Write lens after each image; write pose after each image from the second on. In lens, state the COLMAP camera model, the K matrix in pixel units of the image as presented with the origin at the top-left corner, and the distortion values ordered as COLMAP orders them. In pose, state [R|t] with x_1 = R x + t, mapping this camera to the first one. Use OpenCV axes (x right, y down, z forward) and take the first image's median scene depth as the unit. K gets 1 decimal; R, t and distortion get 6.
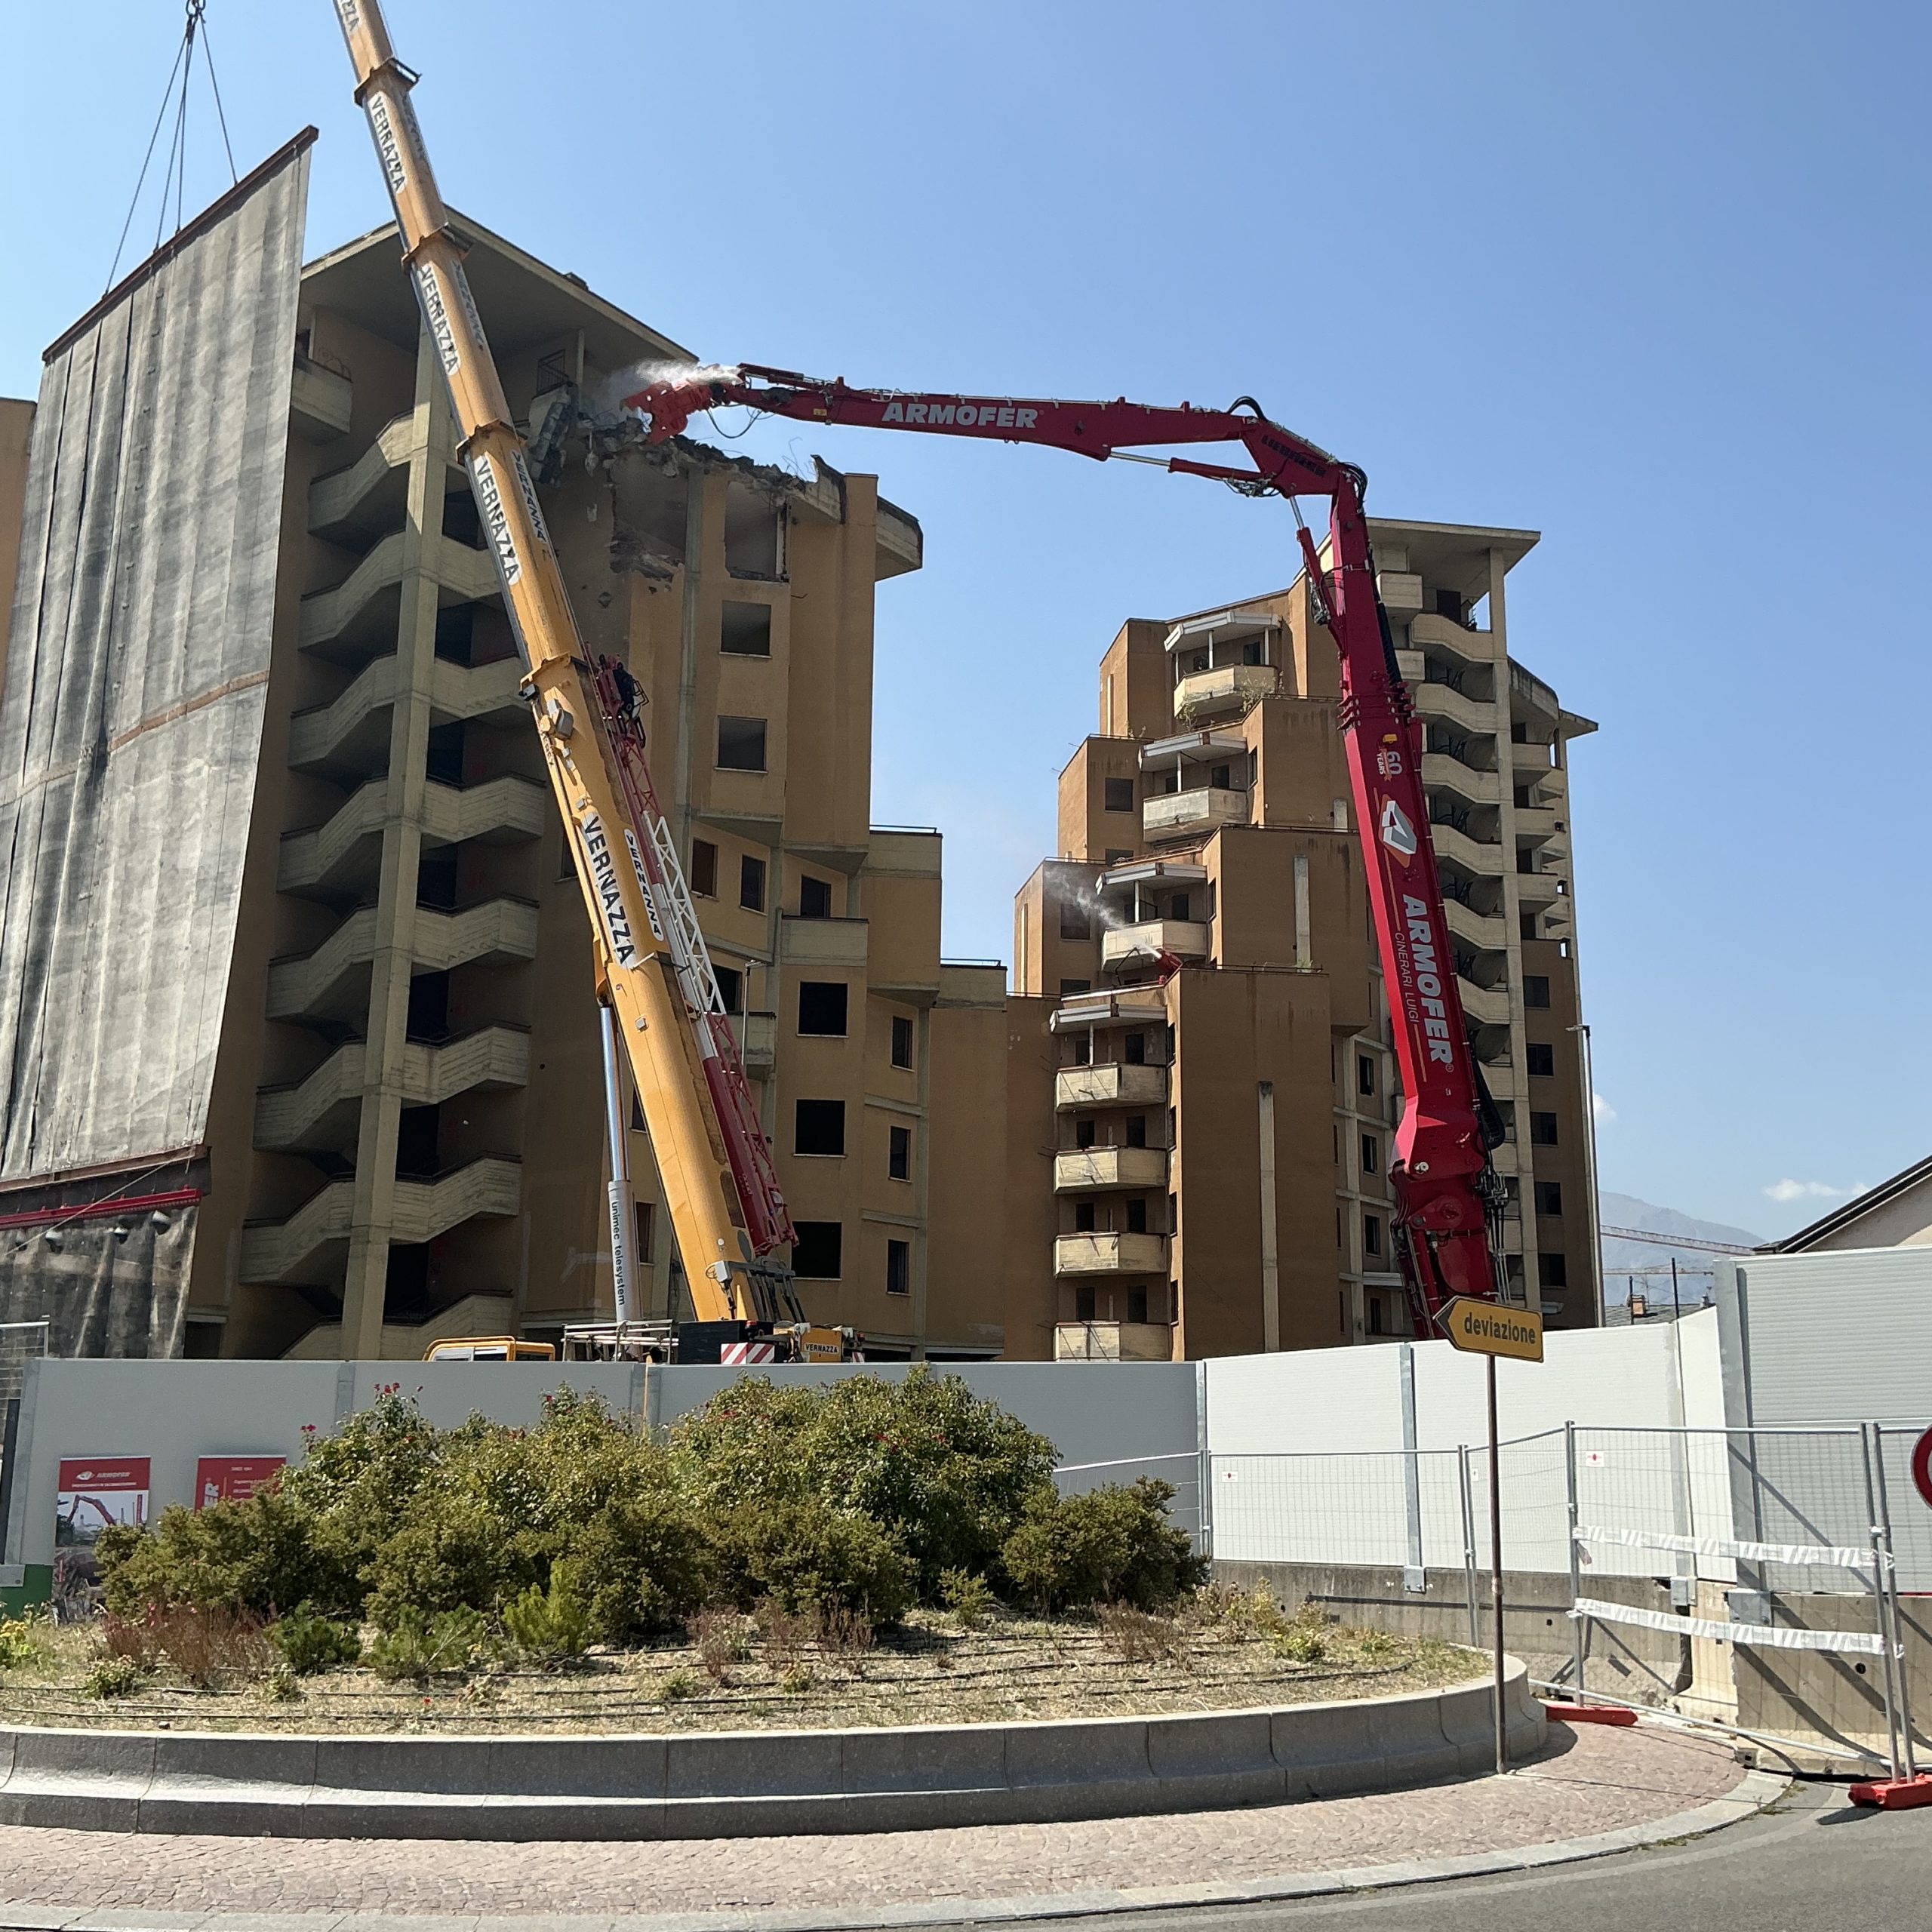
lens RADIAL K [[2130.9, 0, 950.3], [0, 2130.9, 958.9], [0, 0, 1]] dist [0.188090, -0.422159]
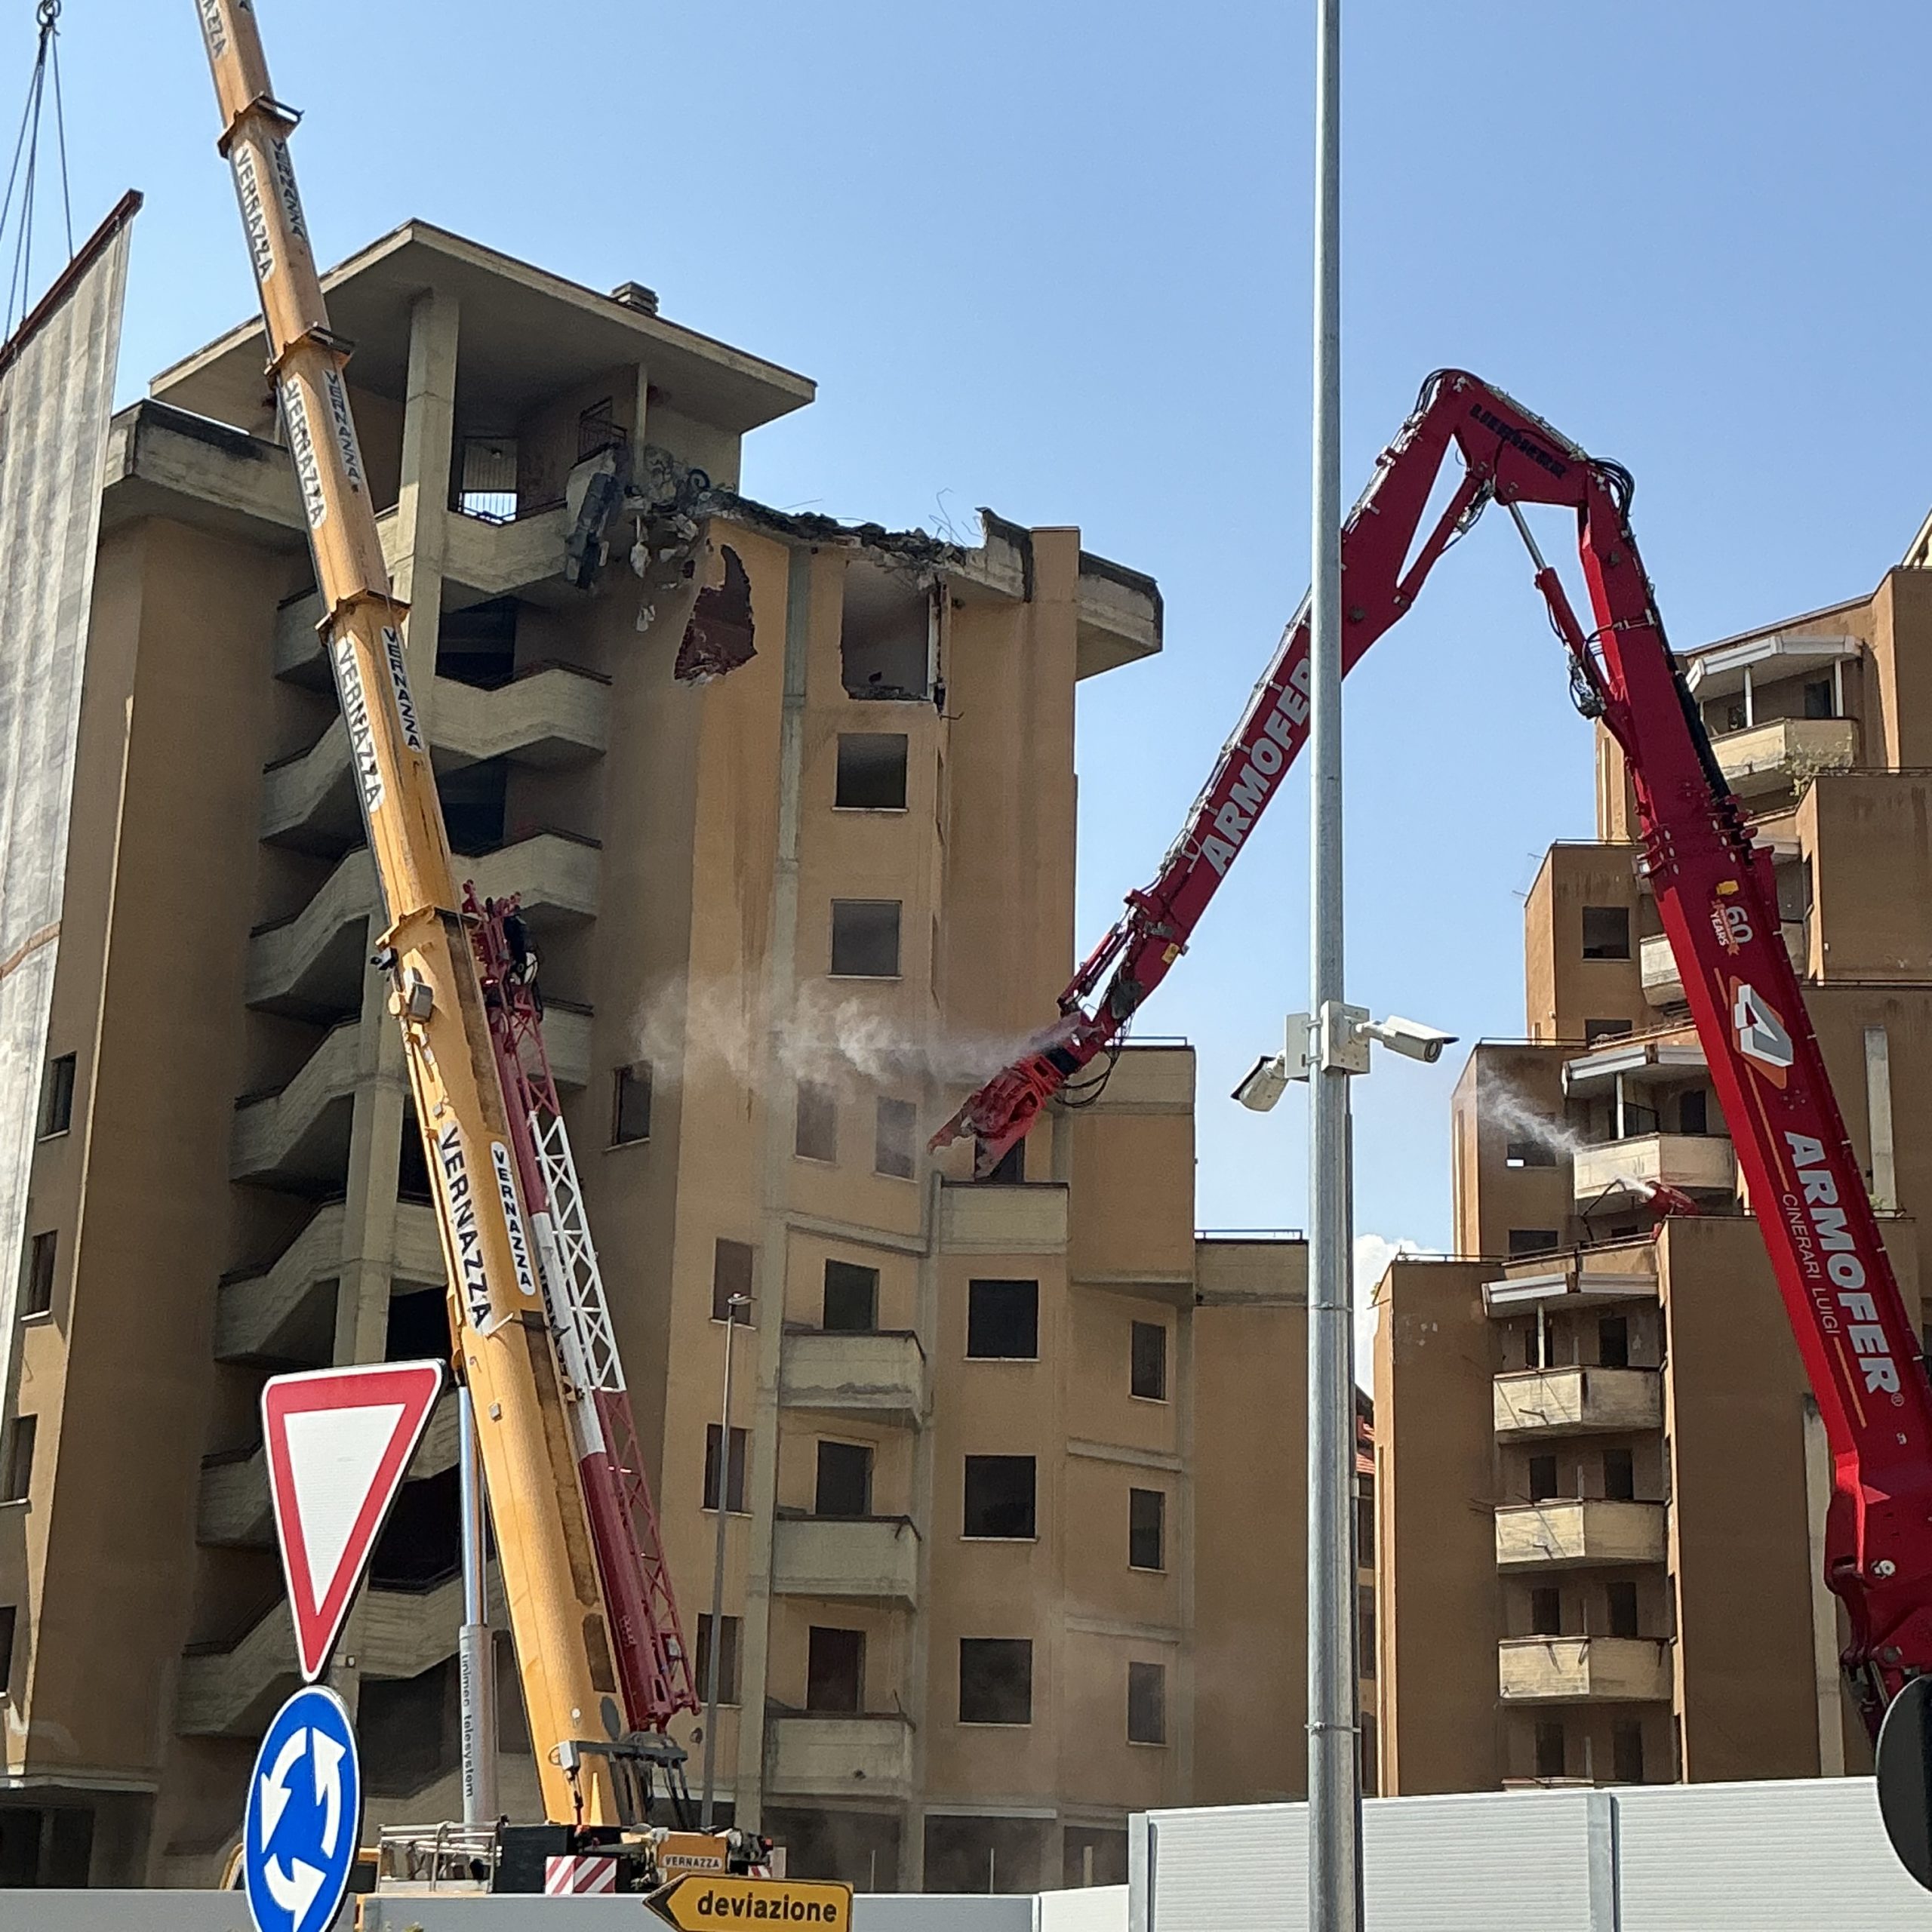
lens RADIAL K [[3503.7, 0, 956.0], [0, 3503.7, 963.5], [0, 0, 1]] dist [0.160414, -0.218170]
pose [[0.980019, -0.043244, -0.194144, 0.152275], [0.033846, 0.998101, -0.051468, -0.033577], [0.196001, 0.043868, 0.979622, -0.104220]]
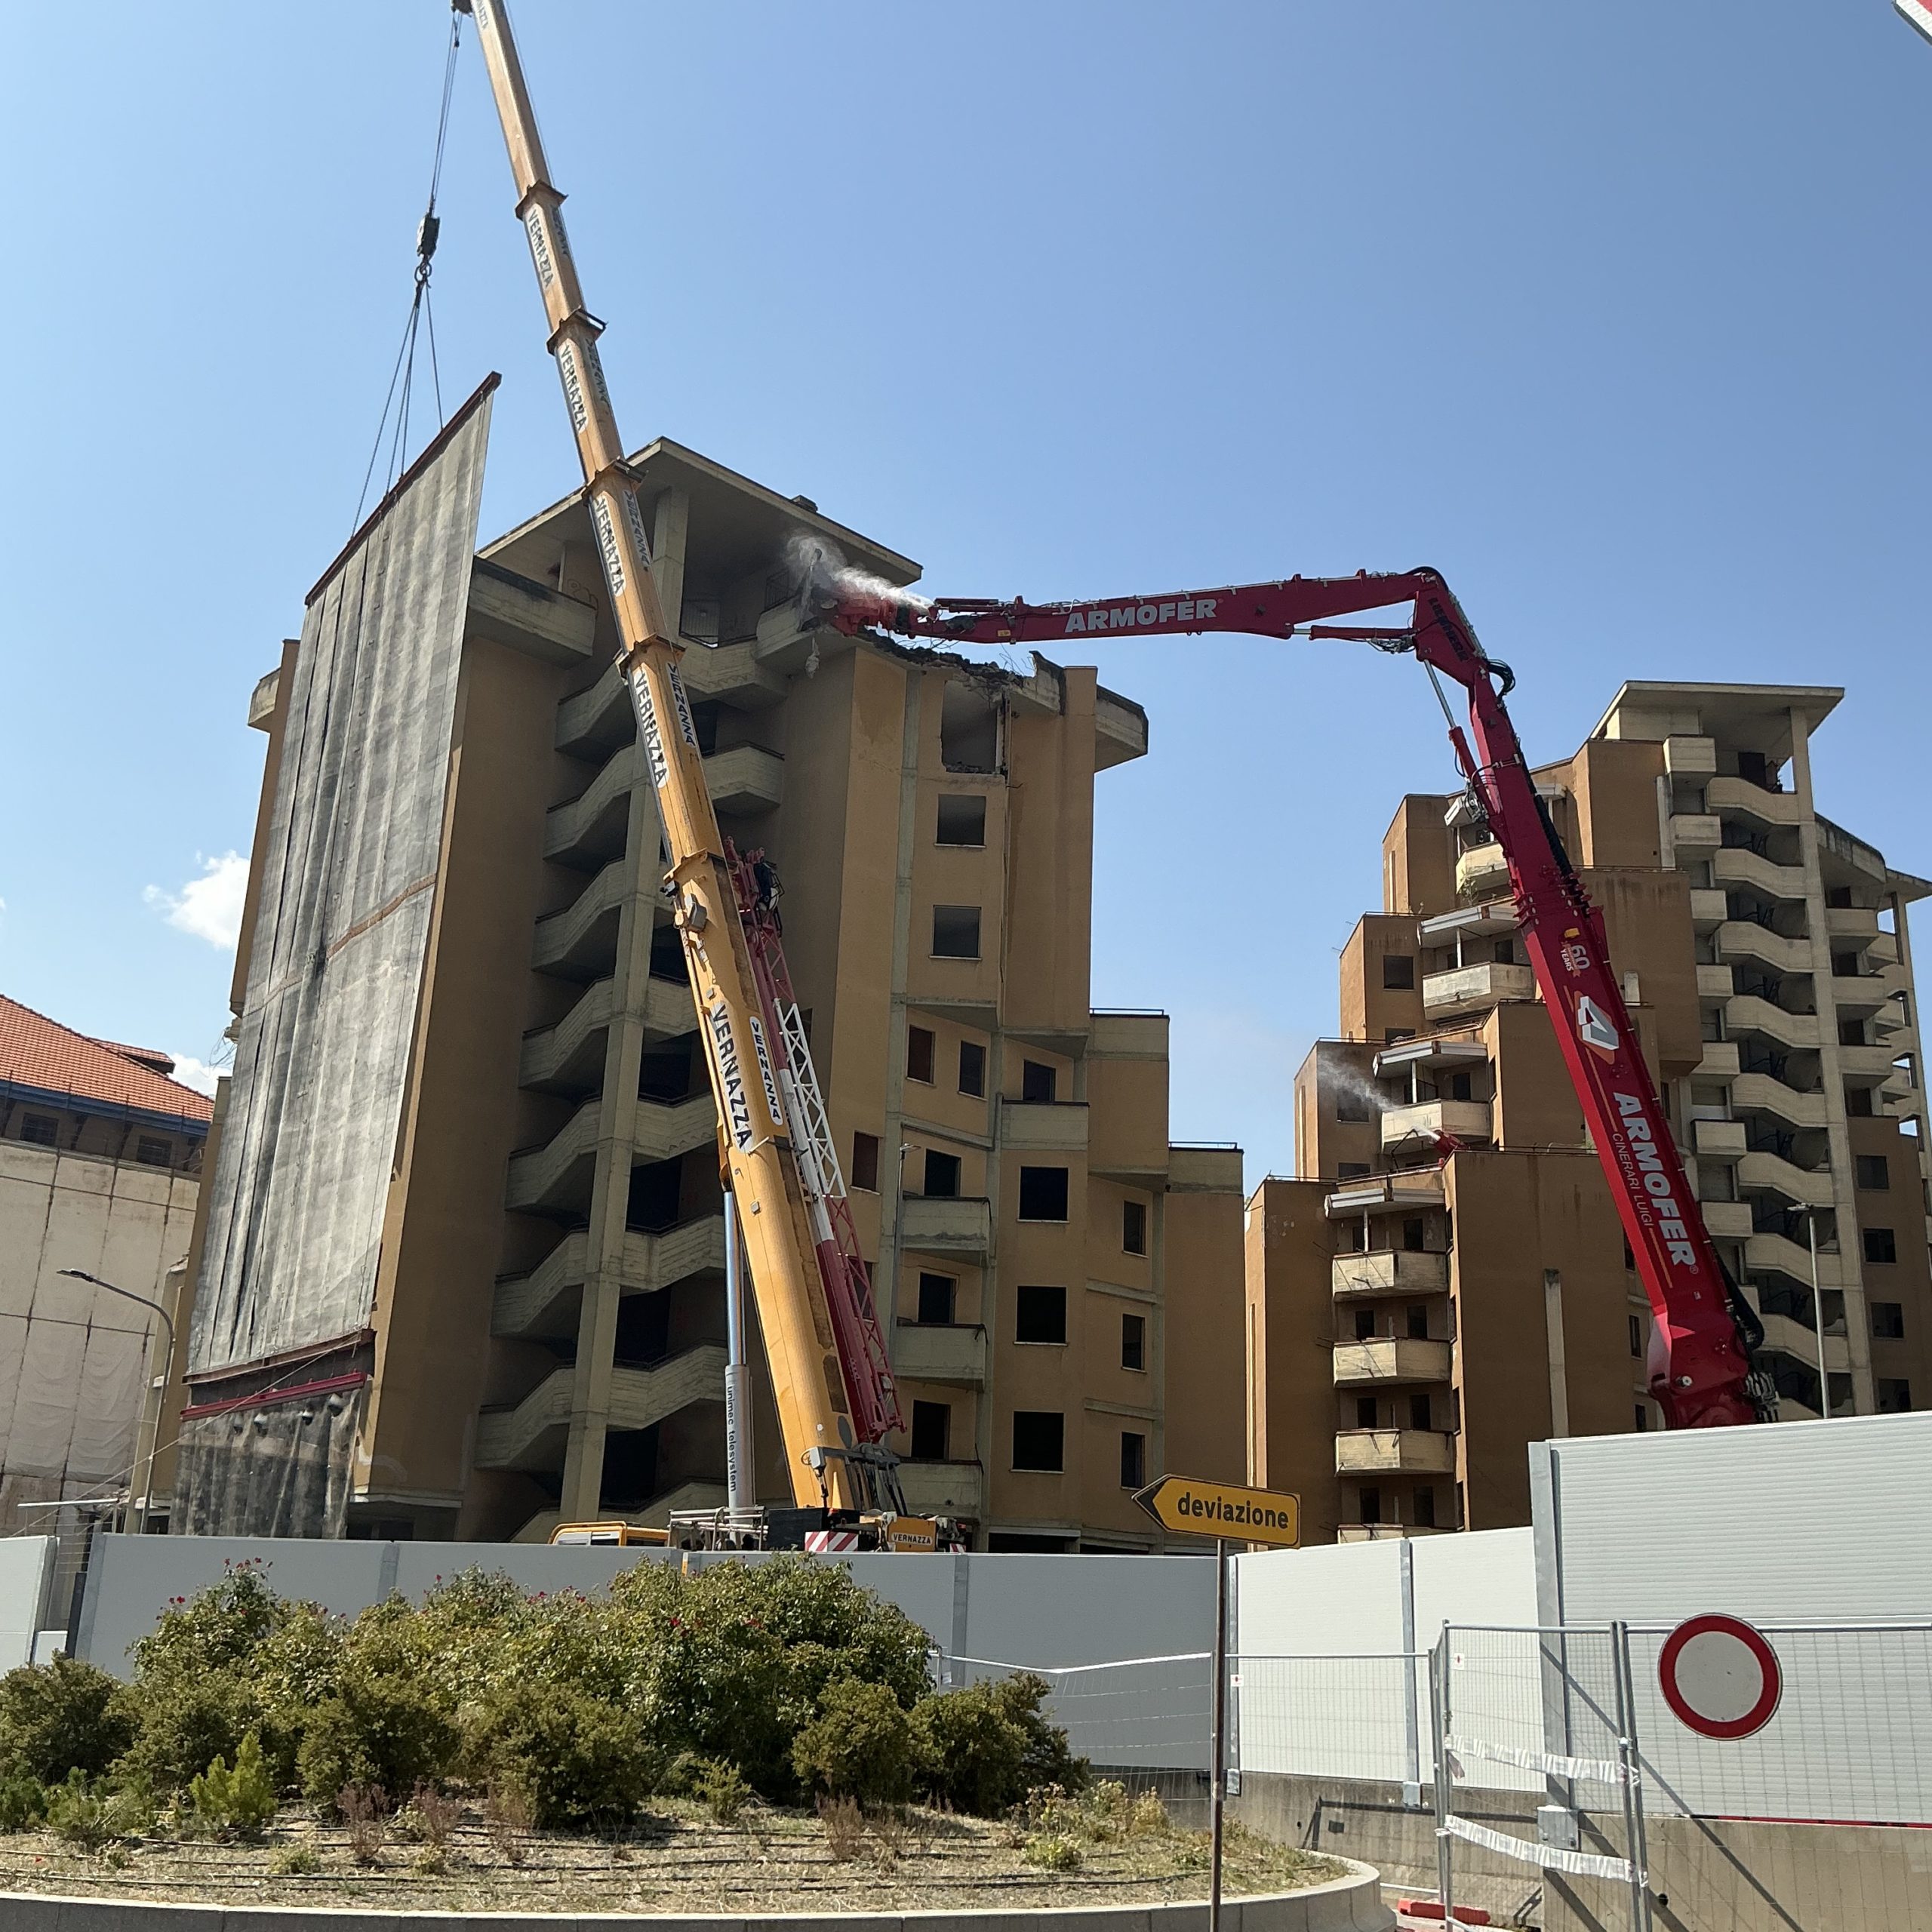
lens RADIAL K [[2127.6, 0, 956.7], [0, 2127.6, 966.3], [0, 0, 1]] dist [0.180473, -0.390498]
pose [[0.985481, -0.028824, -0.167322, 0.072350], [0.014491, 0.996167, -0.086262, 0.003057], [0.169167, 0.082585, 0.982121, 0.007237]]
